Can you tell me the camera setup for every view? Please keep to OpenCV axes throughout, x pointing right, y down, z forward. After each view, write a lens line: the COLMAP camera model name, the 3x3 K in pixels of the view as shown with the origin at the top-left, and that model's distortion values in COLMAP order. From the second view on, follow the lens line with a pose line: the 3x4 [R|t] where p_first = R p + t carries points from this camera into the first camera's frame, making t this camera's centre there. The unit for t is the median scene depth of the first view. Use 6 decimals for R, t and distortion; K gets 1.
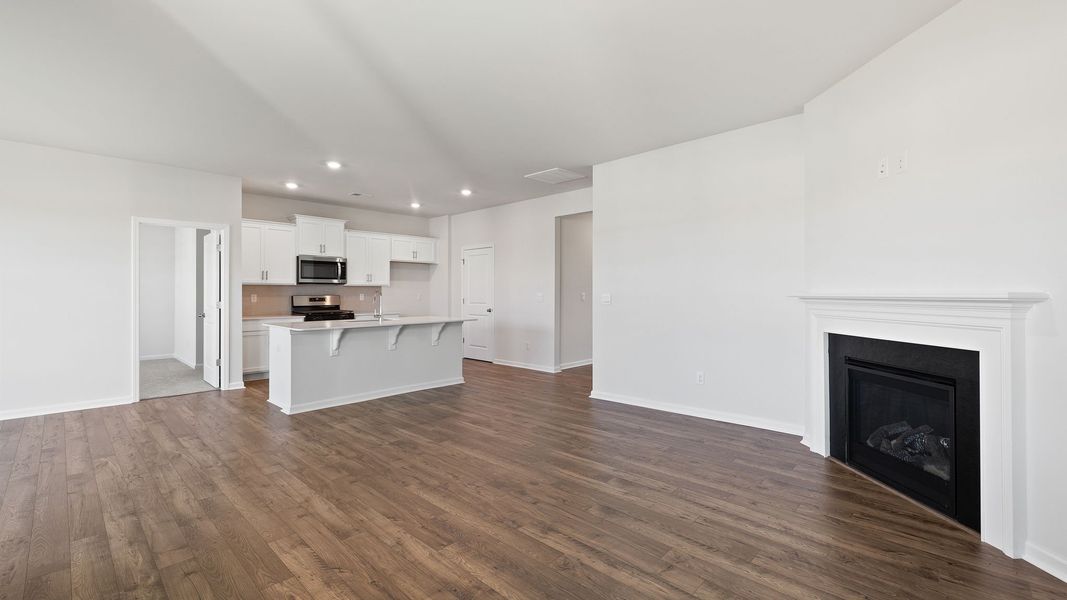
lens RADIAL K [[450.7, 0, 527.0], [0, 450.7, 289.5], [0, 0, 1]] dist [0.000264, 0.001098]
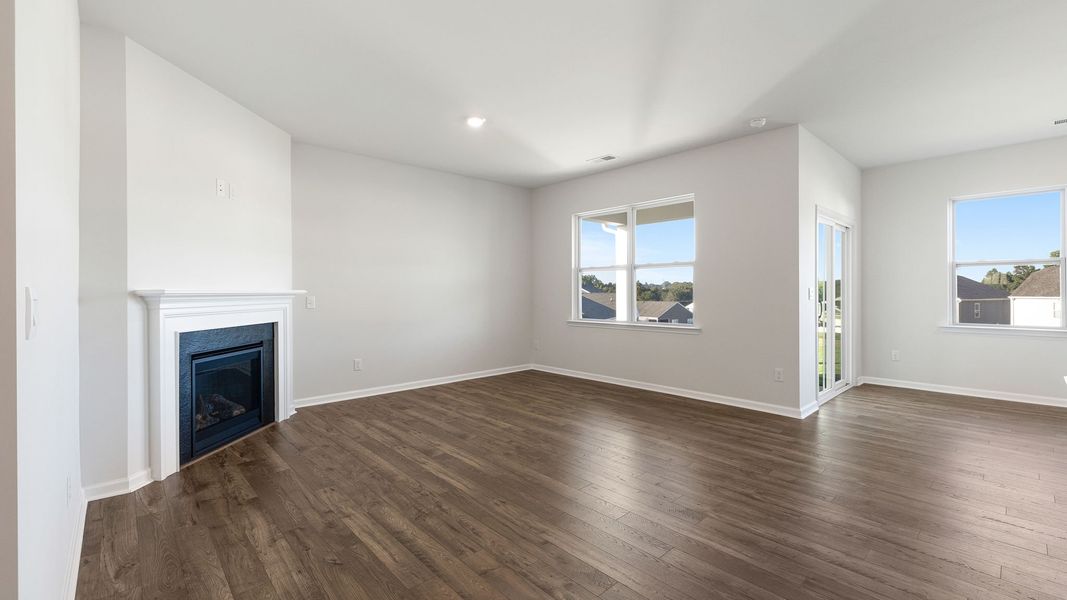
lens RADIAL K [[450.7, 0, 525.6], [0, 450.7, 294.1], [0, 0, 1]] dist [0.000264, 0.001098]
pose [[-0.997401, 0.005092, 0.071870, -0.082326], [0.004895, 0.999984, -0.002913, 0.019016], [-0.071884, -0.002554, -0.997410, 1.523655]]
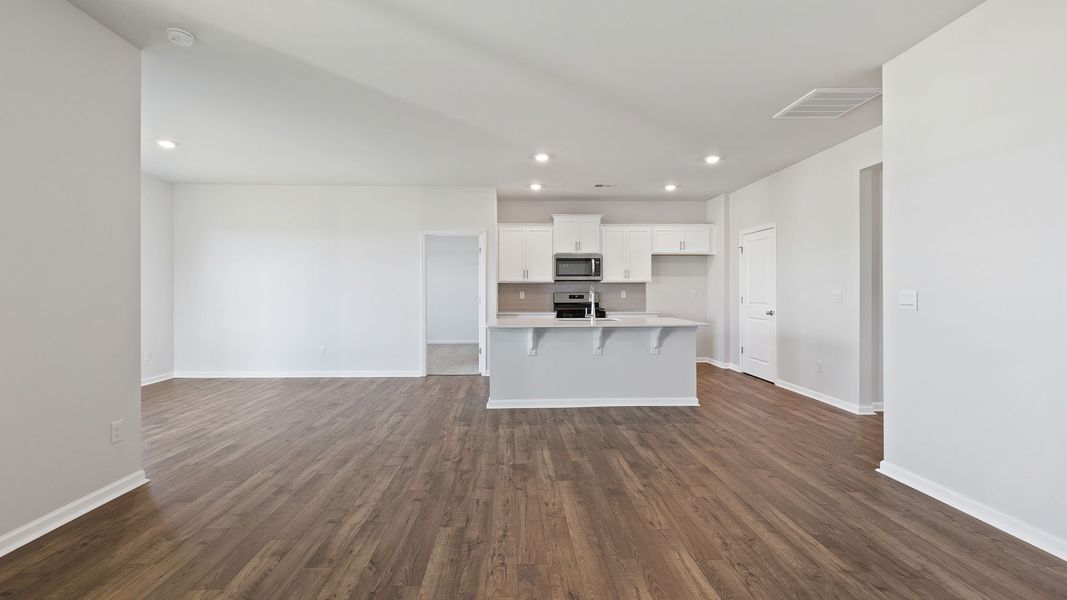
lens RADIAL K [[450.7, 0, 527.1], [0, 450.7, 291.0], [0, 0, 1]] dist [0.000264, 0.001098]
pose [[0.718927, -0.000674, -0.695085, 0.286010], [0.007141, 0.999954, 0.006417, 0.004035], [0.695048, -0.009577, 0.718899, 0.366366]]
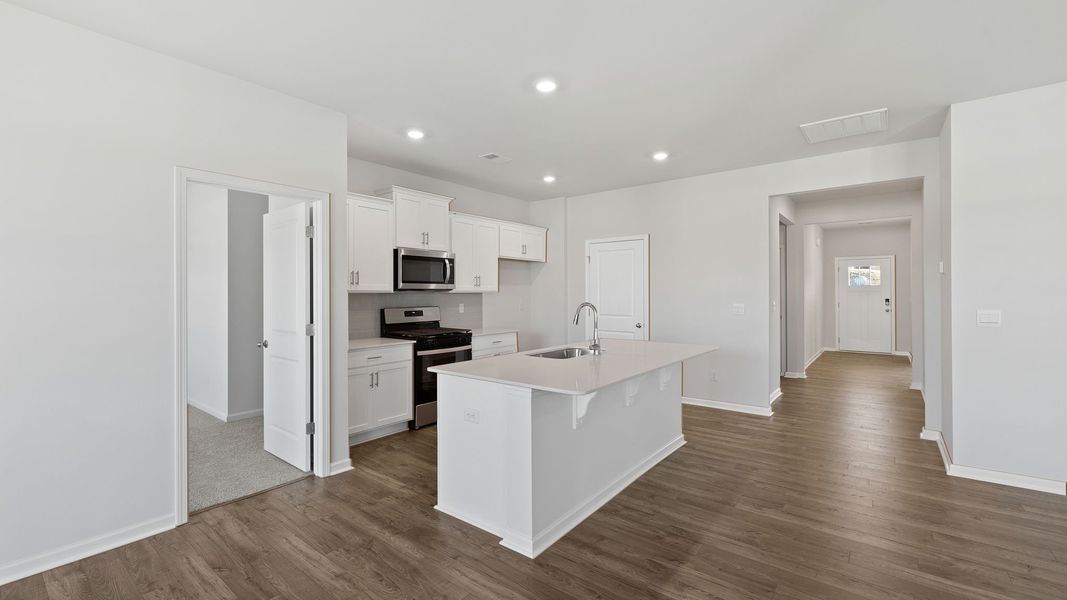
lens RADIAL K [[450.7, 0, 526.5], [0, 450.7, 288.1], [0, 0, 1]] dist [0.000264, 0.001098]
pose [[0.995901, -0.000940, 0.090448, -0.654573], [0.001399, 0.999986, -0.005016, -0.022425], [-0.090442, 0.005122, 0.995889, 0.563953]]
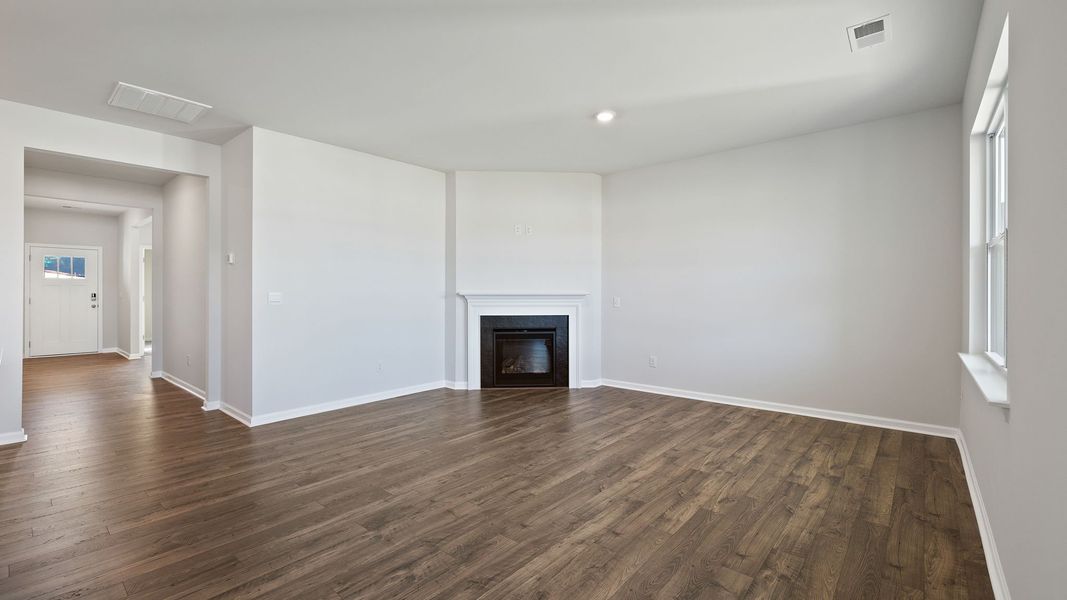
lens RADIAL K [[450.7, 0, 526.7], [0, 450.7, 297.5], [0, 0, 1]] dist [0.000264, 0.001098]
pose [[-0.045237, -0.006504, 0.998955, -0.849089], [-0.008558, 0.999945, 0.006123, 0.012813], [-0.998940, -0.008272, -0.045290, 0.744429]]
